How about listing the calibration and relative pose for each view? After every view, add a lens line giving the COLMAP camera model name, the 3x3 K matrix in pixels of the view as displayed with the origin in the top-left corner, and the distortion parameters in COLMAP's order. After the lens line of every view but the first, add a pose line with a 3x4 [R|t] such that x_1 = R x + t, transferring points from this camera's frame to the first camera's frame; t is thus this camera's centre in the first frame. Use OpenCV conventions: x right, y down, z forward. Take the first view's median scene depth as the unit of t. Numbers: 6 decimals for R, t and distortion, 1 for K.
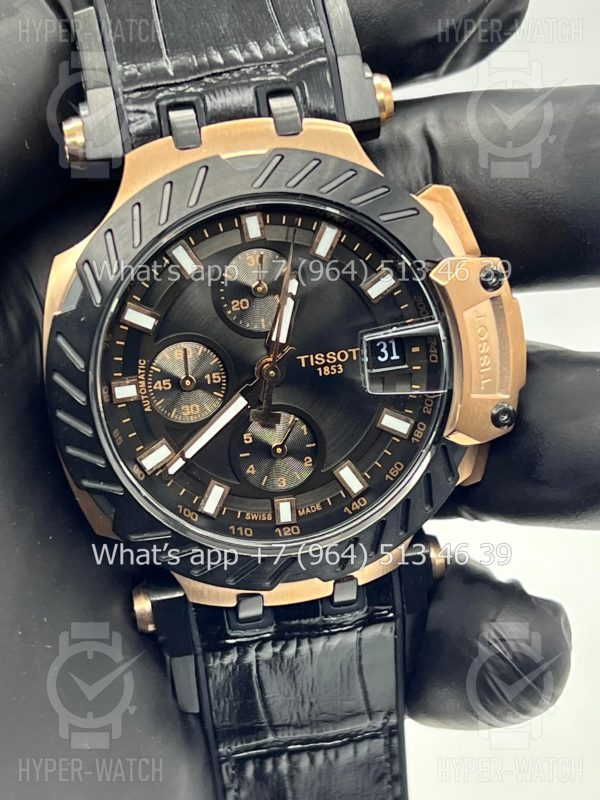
lens RADIAL K [[1843.8, 0, 305.1], [0, 1843.8, 396.2], [0, 0, 1]] dist [0.178051, 0.000000]
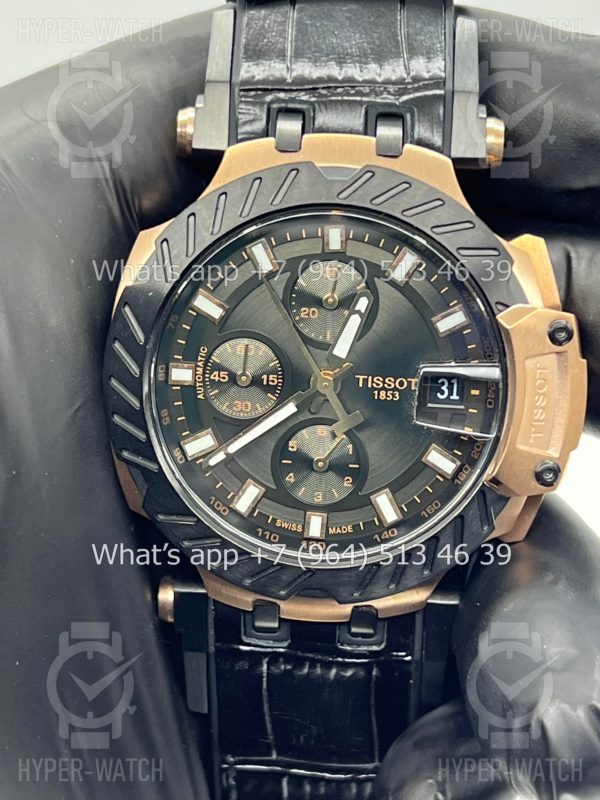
lens RADIAL K [[1843.8, 0, 293.8], [0, 1843.8, 410.1], [0, 0, 1]] dist [0.178051, 0.000000]
pose [[0.966723, 0.191316, -0.169837, 0.137362], [-0.203438, 0.977431, -0.056936, 0.061200], [0.155111, 0.089592, 0.983826, 0.009451]]
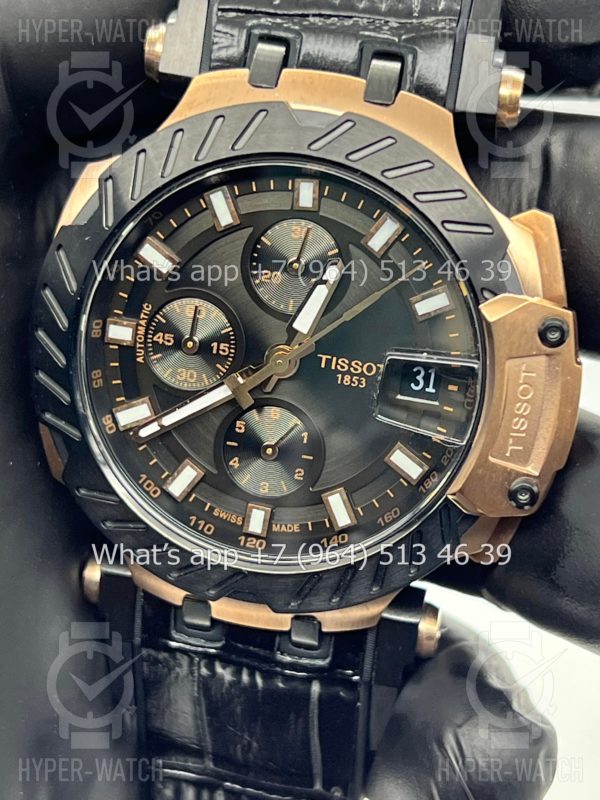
lens RADIAL K [[1843.8, 0, 310.0], [0, 1843.8, 387.3], [0, 0, 1]] dist [0.178051, 0.000000]
pose [[0.921180, 0.300198, -0.247608, 0.211716], [-0.303991, 0.952380, 0.023713, -0.025933], [0.242935, 0.053427, 0.968570, 0.161418]]
